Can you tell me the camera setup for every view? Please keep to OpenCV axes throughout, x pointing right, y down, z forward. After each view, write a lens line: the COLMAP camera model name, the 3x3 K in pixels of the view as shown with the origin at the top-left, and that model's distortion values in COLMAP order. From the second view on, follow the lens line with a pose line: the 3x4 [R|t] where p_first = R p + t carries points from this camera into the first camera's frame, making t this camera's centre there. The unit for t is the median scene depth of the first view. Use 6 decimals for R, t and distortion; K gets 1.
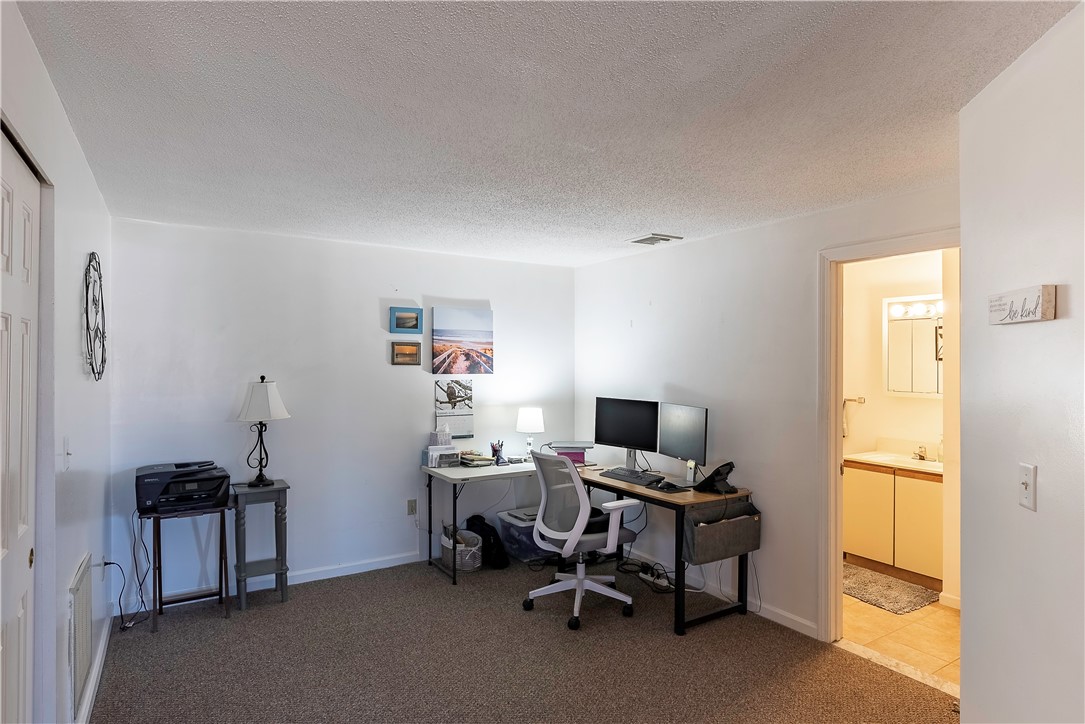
lens RADIAL K [[594.1, 0, 545.0], [0, 594.1, 359.7], [0, 0, 1]] dist [-0.000890, -0.000294]
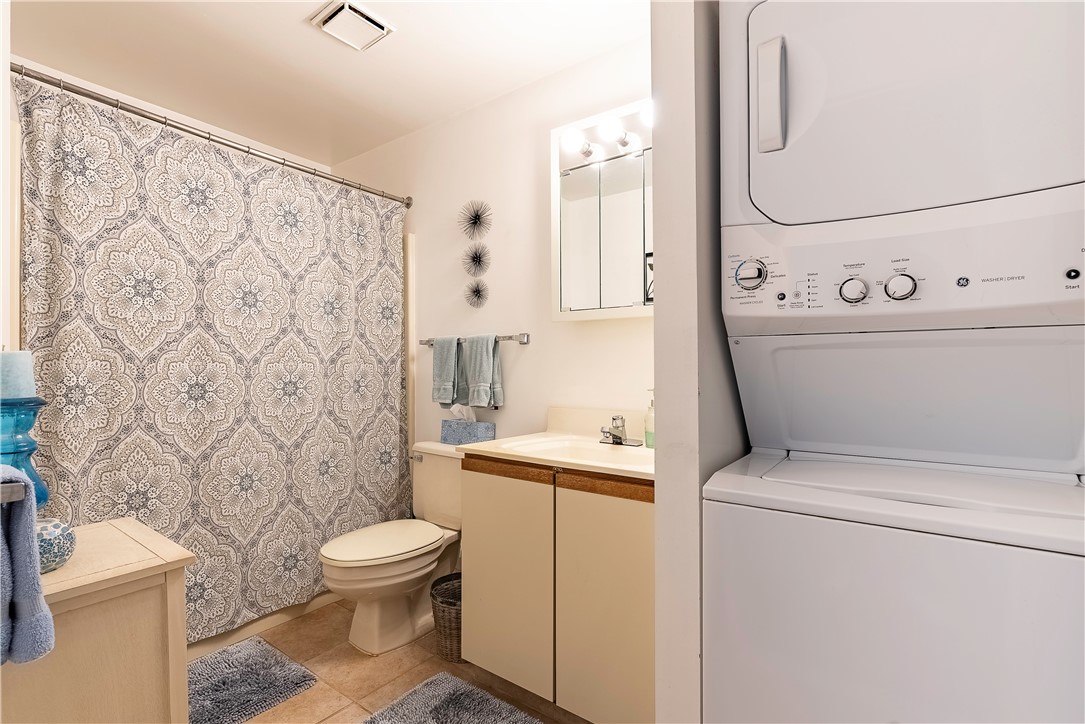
lens RADIAL K [[502.8, 0, 540.1], [0, 502.8, 365.6], [0, 0, 1]] dist [-0.016640, 0.003326]
pose [[0.932908, -0.001741, 0.360110, 0.425566], [0.002978, 0.999991, -0.002881, 0.104757], [-0.360102, 0.003760, 0.932905, 0.635534]]
